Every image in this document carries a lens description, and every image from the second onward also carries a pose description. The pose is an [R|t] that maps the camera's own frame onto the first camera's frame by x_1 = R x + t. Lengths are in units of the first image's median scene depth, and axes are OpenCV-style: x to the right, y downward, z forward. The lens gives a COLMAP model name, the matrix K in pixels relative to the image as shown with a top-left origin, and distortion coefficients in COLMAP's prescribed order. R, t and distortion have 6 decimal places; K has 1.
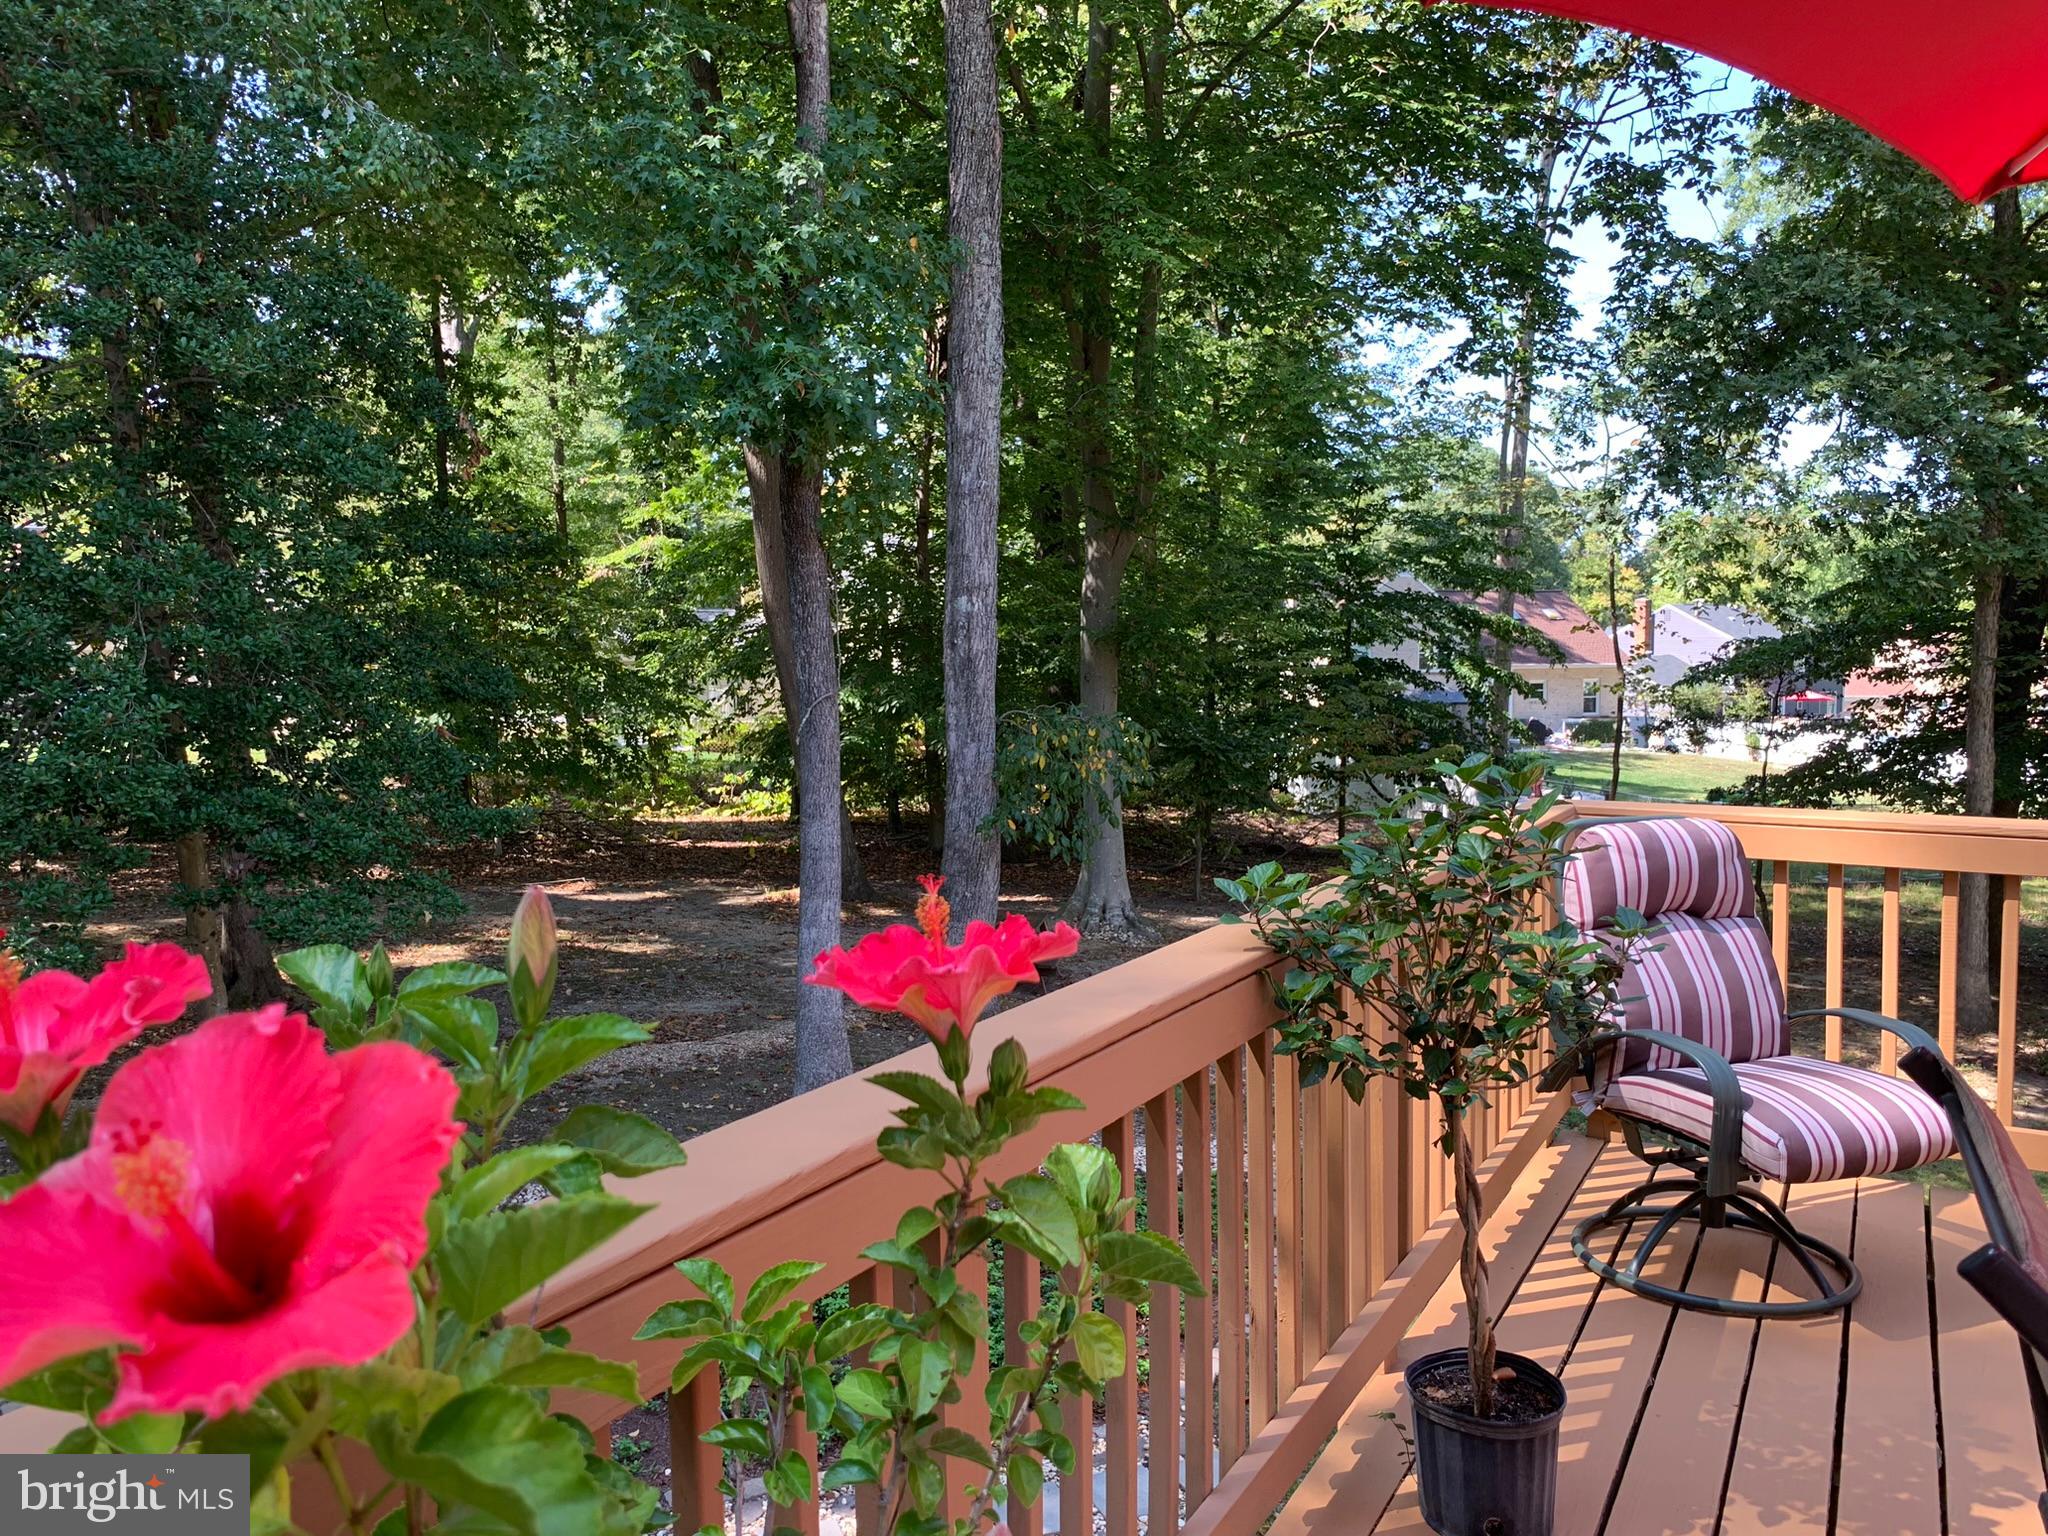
lens RADIAL K [[1586.2, 0, 1024.0], [0, 1586.2, 768.0], [0, 0, 1]] dist [0.055507, -0.053013]
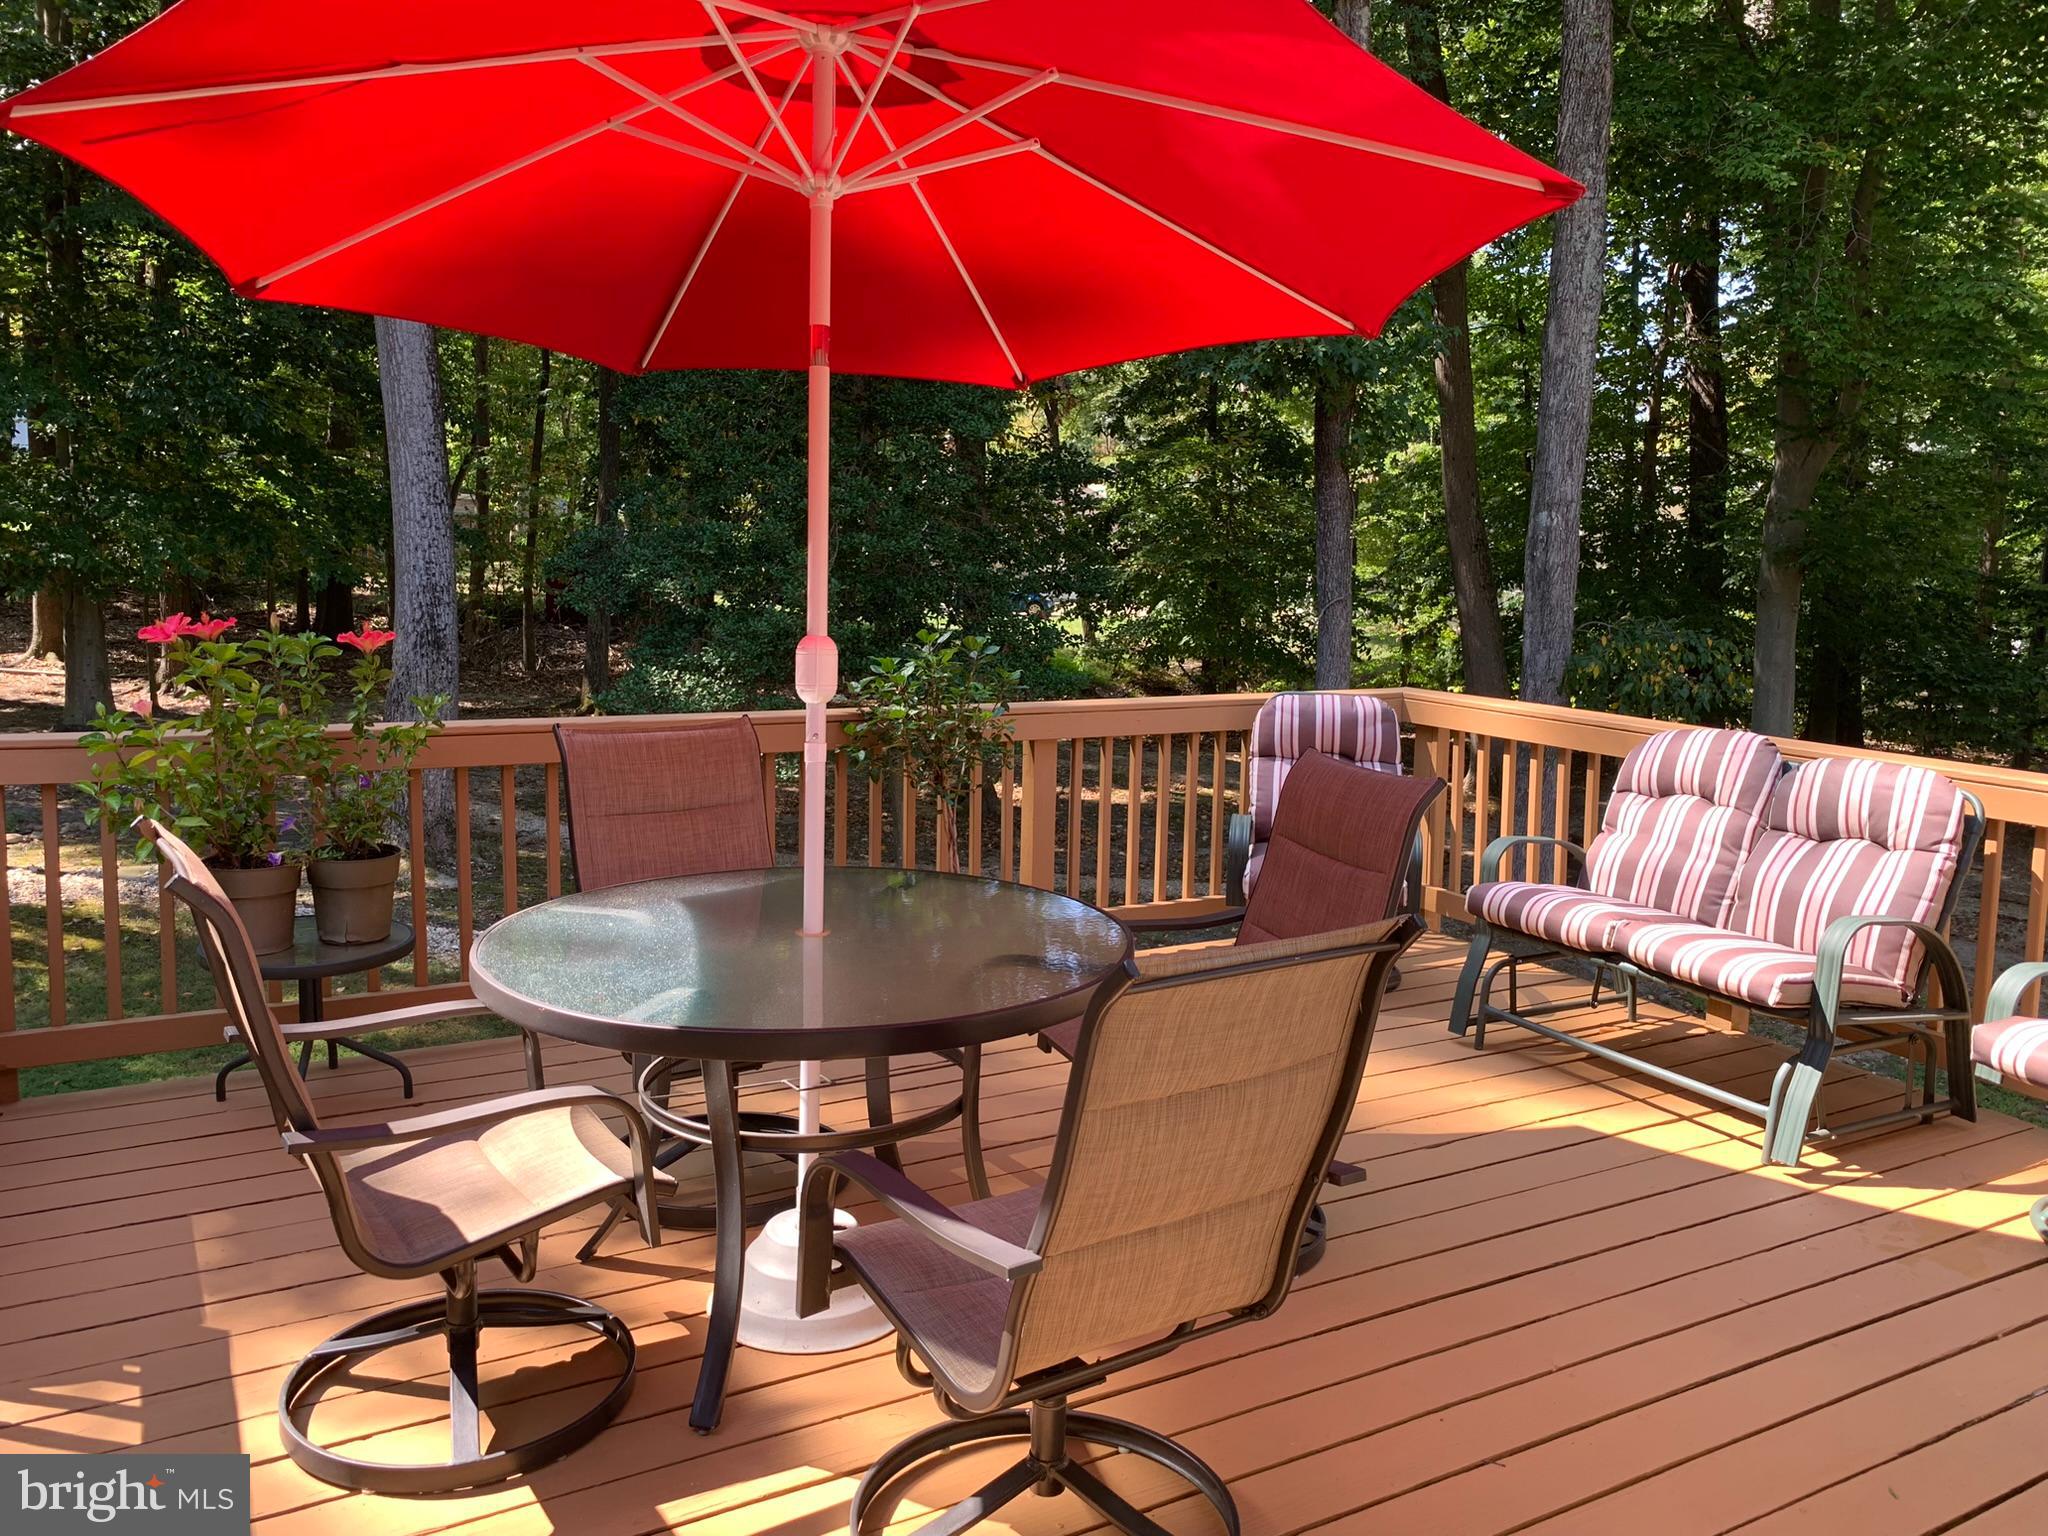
lens RADIAL K [[1586.2, 0, 1024.0], [0, 1586.2, 768.0], [0, 0, 1]] dist [0.055507, -0.053013]
pose [[0.858241, 0.099803, -0.503450, 0.225627], [-0.067425, 0.994335, 0.082174, -0.000564], [0.508799, -0.036580, 0.860108, -0.119119]]
